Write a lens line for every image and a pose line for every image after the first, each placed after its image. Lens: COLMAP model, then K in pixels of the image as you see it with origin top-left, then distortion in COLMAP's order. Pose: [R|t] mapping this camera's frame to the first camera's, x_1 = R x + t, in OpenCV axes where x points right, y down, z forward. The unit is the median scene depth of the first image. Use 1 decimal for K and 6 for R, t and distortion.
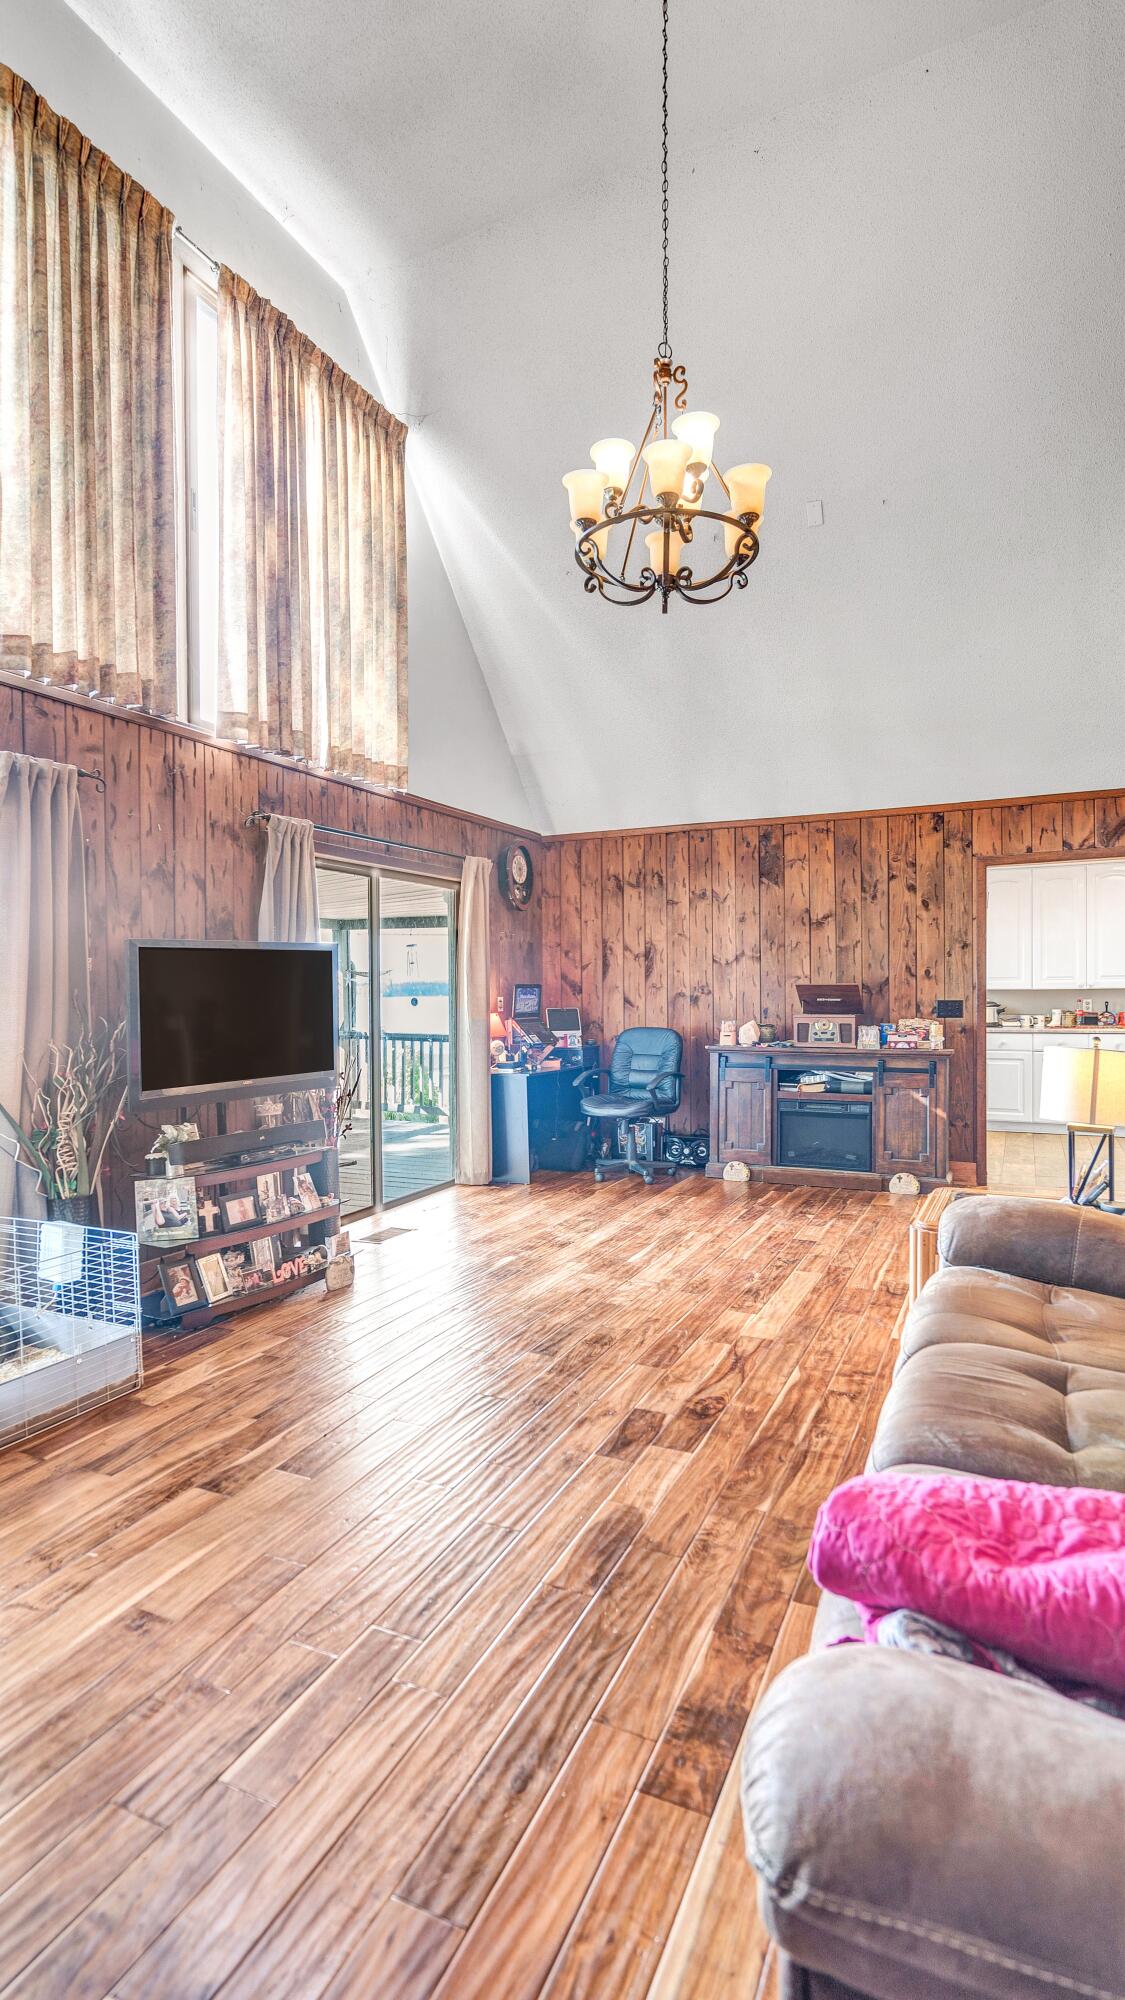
lens RADIAL K [[926.2, 0, 560.2], [0, 926.2, 998.8], [0, 0, 1]] dist [-0.005948, 0.003857]
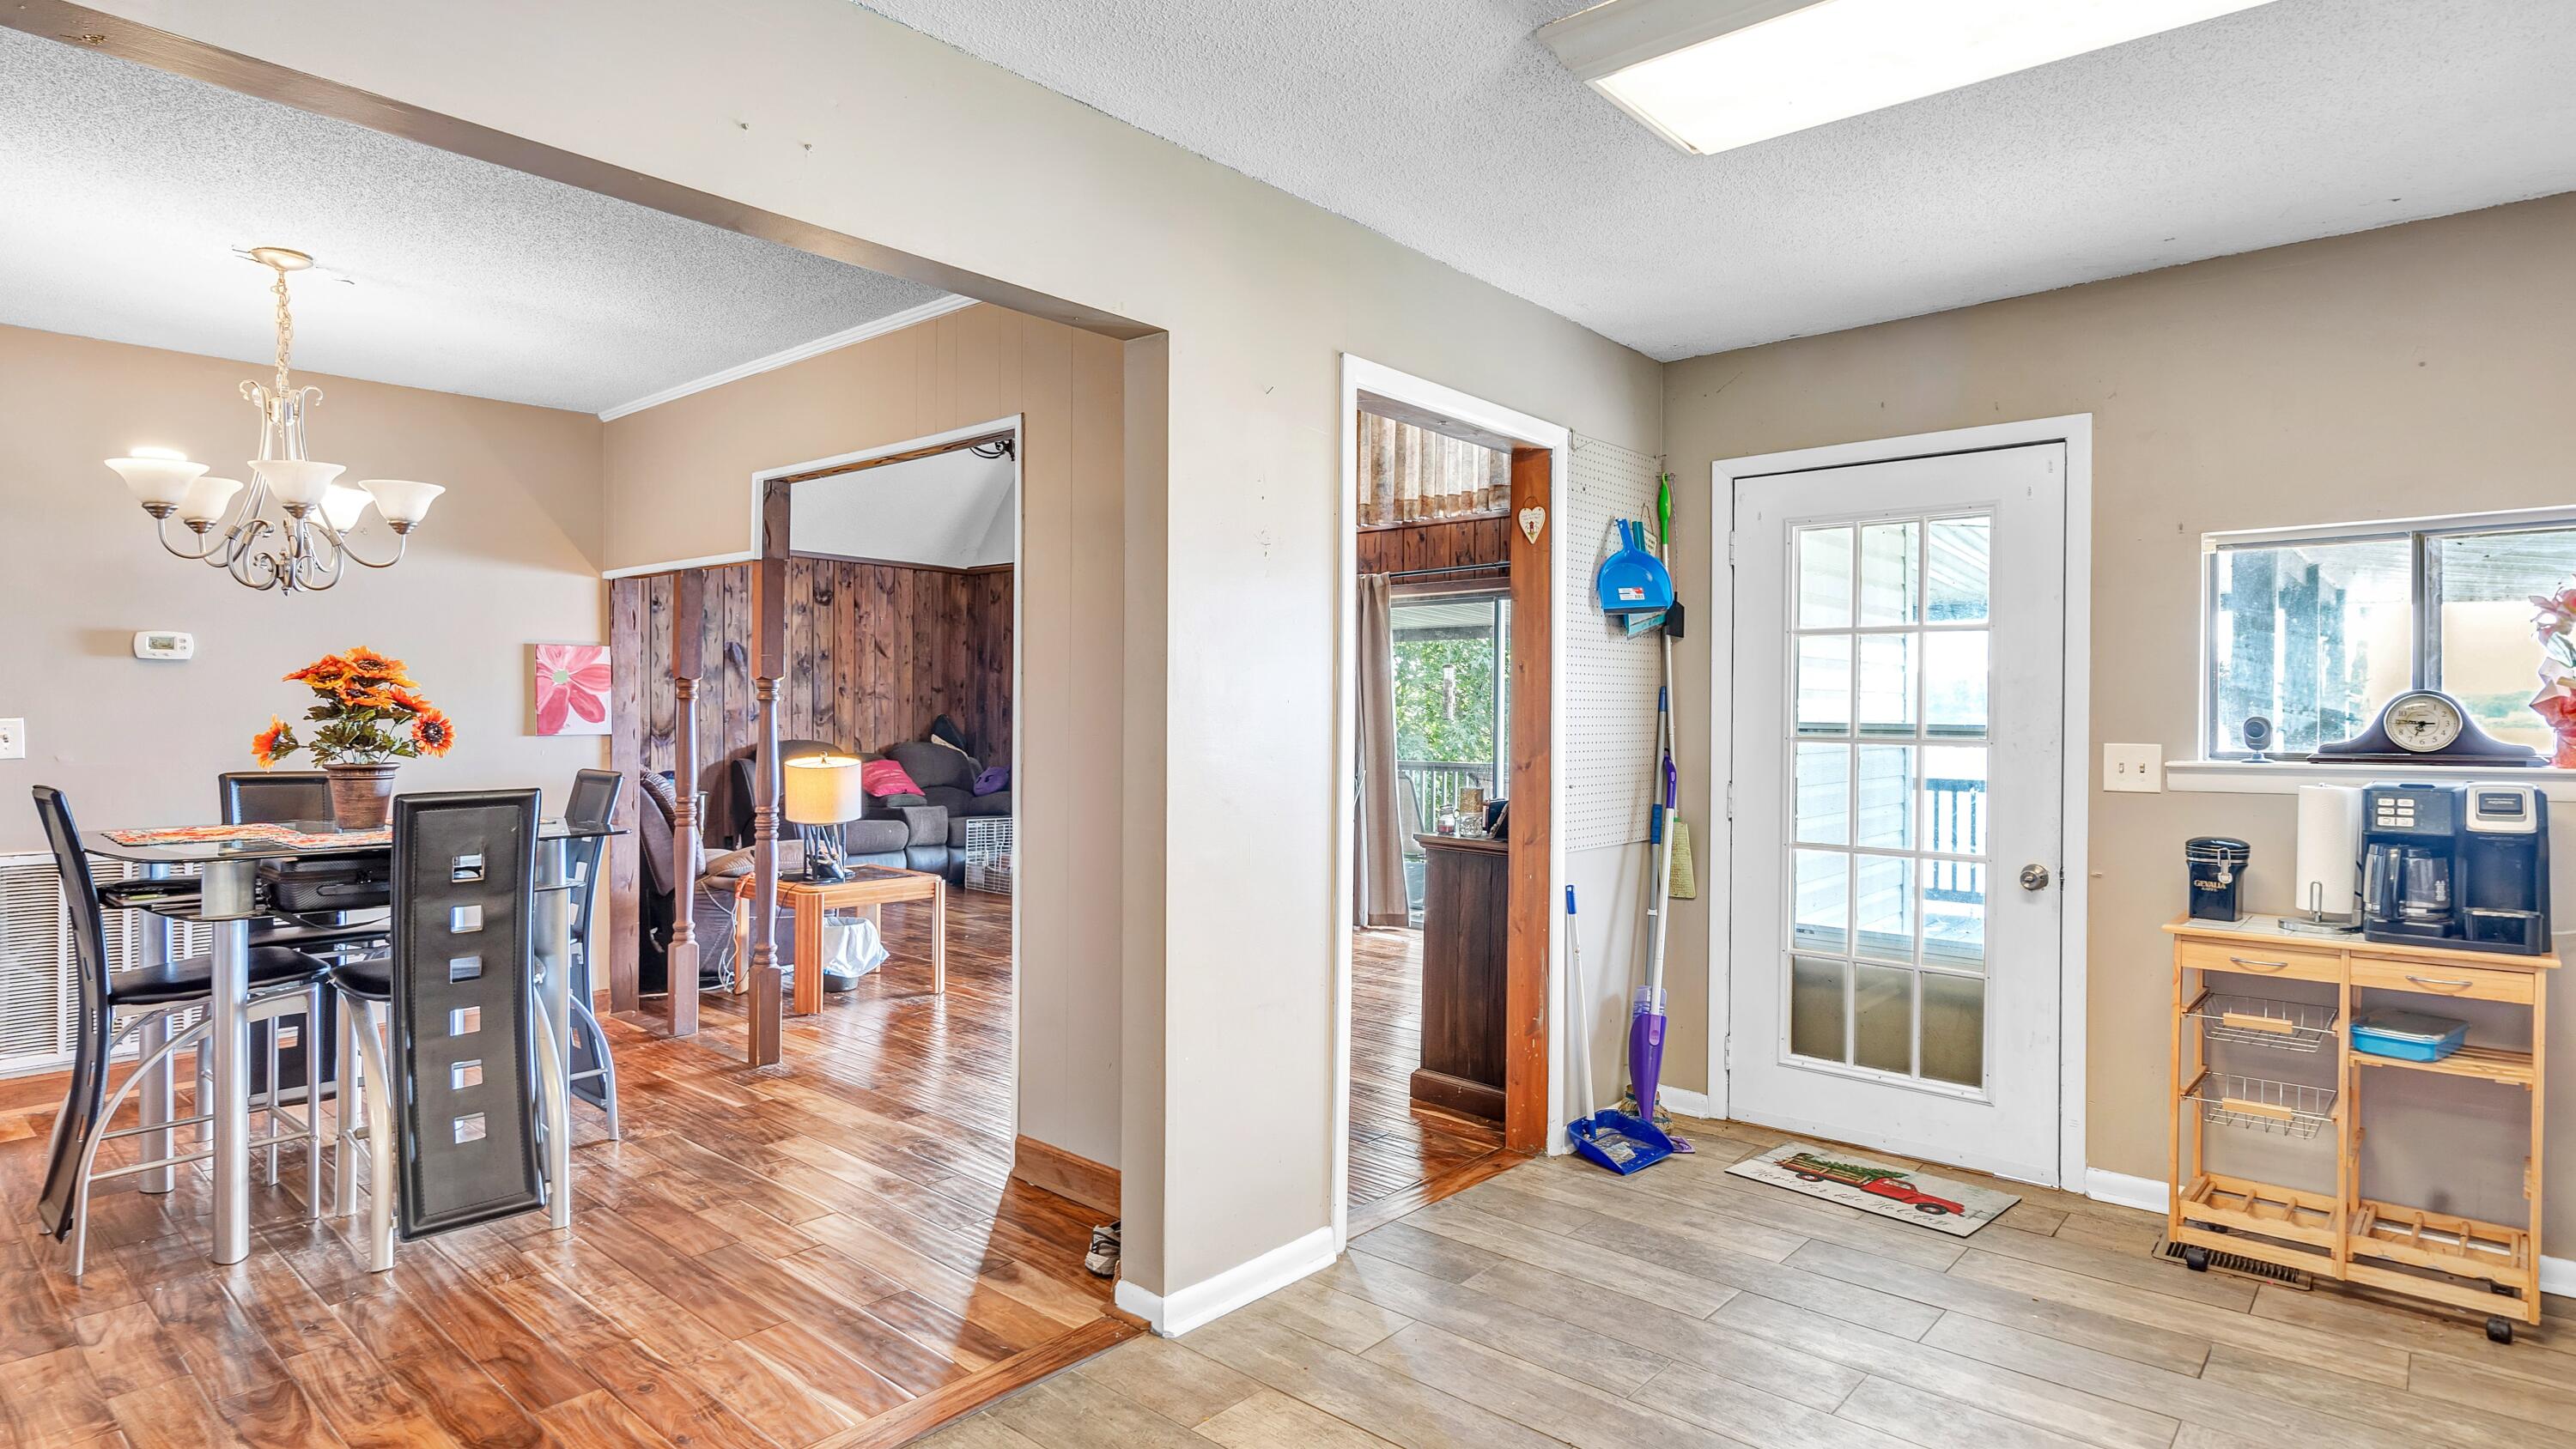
lens RADIAL K [[1334.9, 0, 1285.2], [0, 1334.9, 712.6], [0, 0, 1]] dist [-0.002382, 0.005397]
pose [[-0.259816, 0.005085, -0.965645, 1.550610], [-0.010813, 0.999908, 0.008174, -0.026568], [0.965598, 0.012565, -0.259737, 1.453911]]
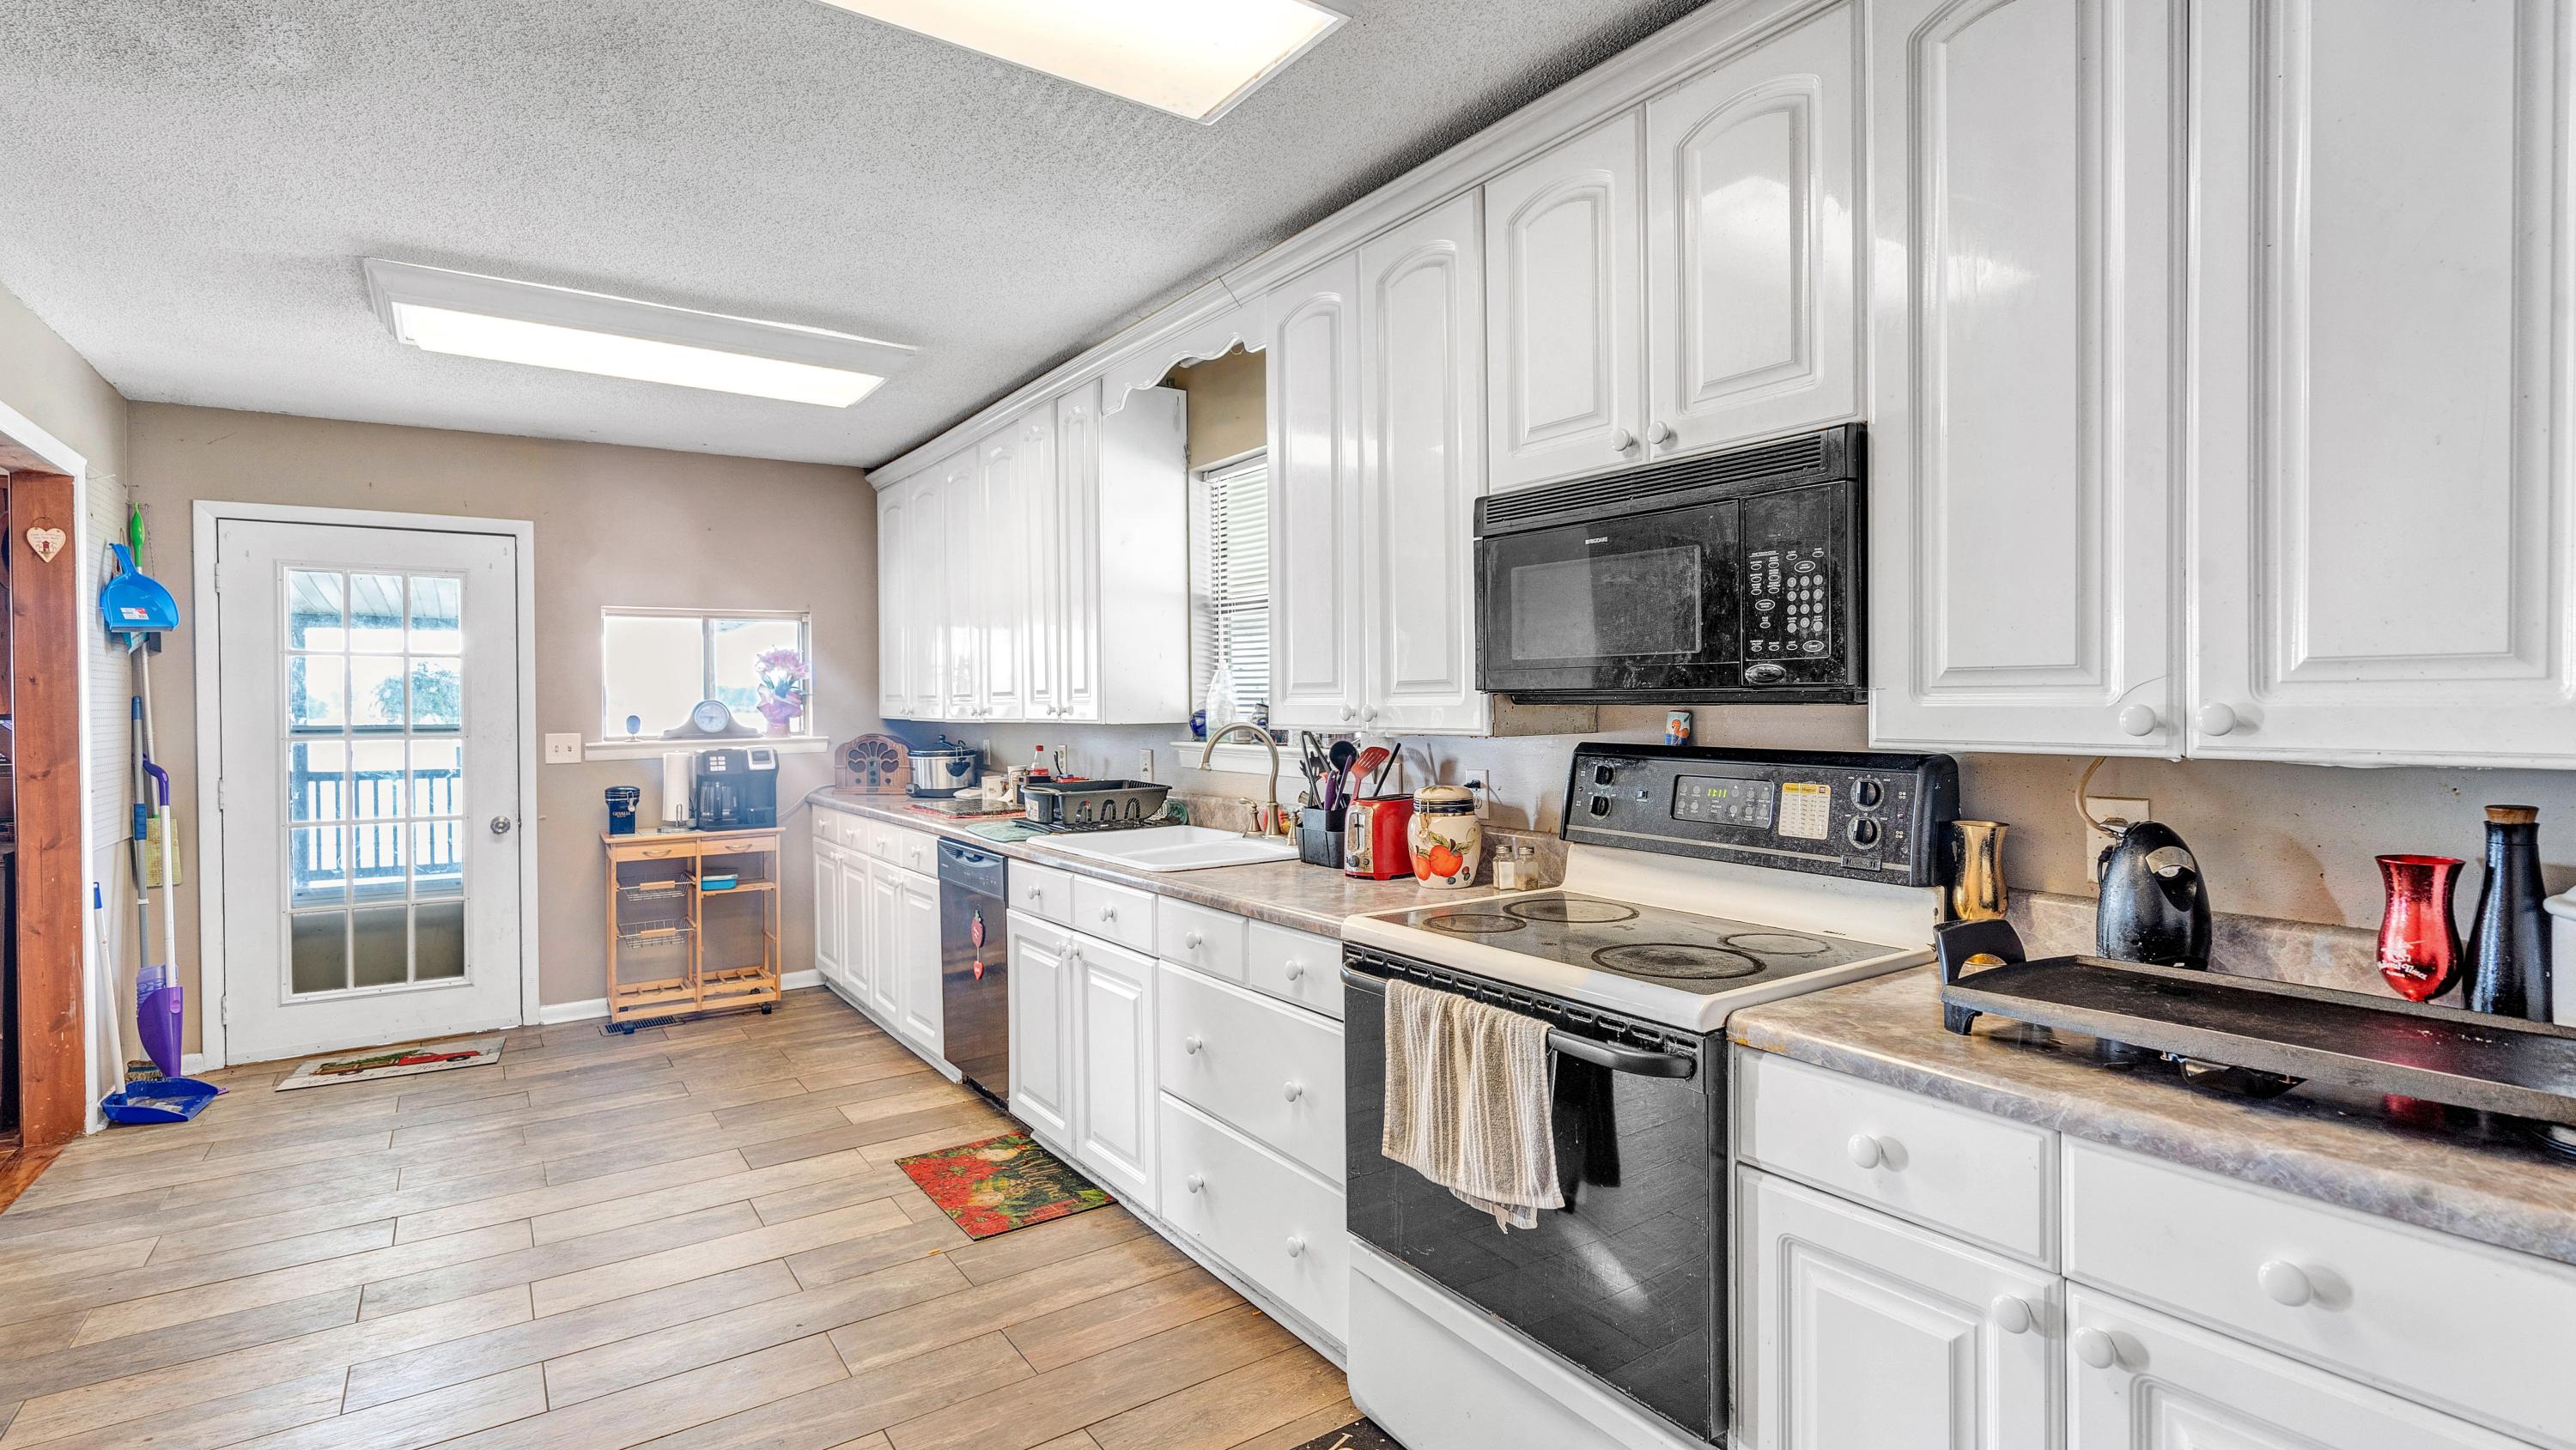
lens RADIAL K [[1192.9, 0, 1283.4], [0, 1192.9, 713.9], [0, 0, 1]] dist [-0.005948, 0.003857]
pose [[0.872359, 0.004007, -0.488849, 1.810518], [-0.000667, 0.999975, 0.007008, -0.034218], [0.488865, -0.005788, 0.872340, 1.072435]]
